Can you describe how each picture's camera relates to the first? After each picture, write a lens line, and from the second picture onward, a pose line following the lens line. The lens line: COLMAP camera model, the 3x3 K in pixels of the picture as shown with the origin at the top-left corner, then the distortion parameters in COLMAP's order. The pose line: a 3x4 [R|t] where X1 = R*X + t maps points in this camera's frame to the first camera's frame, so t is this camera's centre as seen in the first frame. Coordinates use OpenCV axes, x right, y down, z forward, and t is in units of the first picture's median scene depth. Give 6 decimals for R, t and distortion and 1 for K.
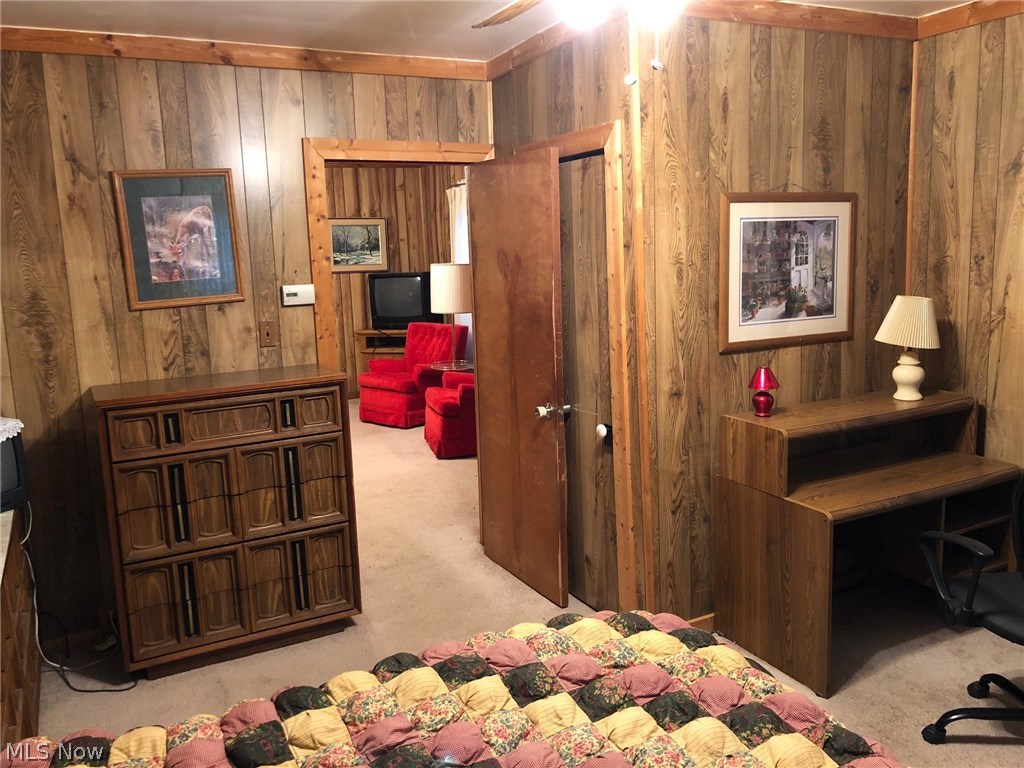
lens RADIAL K [[835.0, 0, 512.3], [0, 835.0, 386.8], [0, 0, 1]] dist [0.069300, -0.000247]
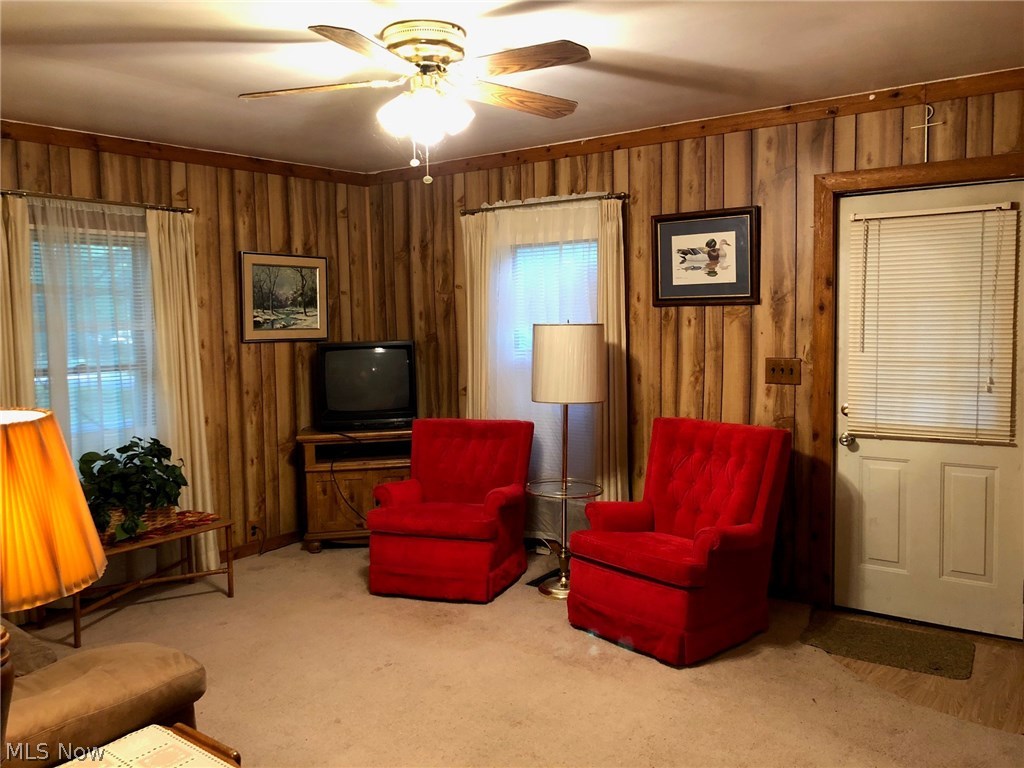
lens RADIAL K [[835.0, 0, 512.2], [0, 835.0, 377.1], [0, 0, 1]] dist [0.069300, -0.000247]
pose [[0.900076, -0.015041, 0.435472, -0.304567], [0.061200, 0.993861, -0.092165, -0.042585], [-0.431413, 0.109607, 0.895472, 0.374706]]
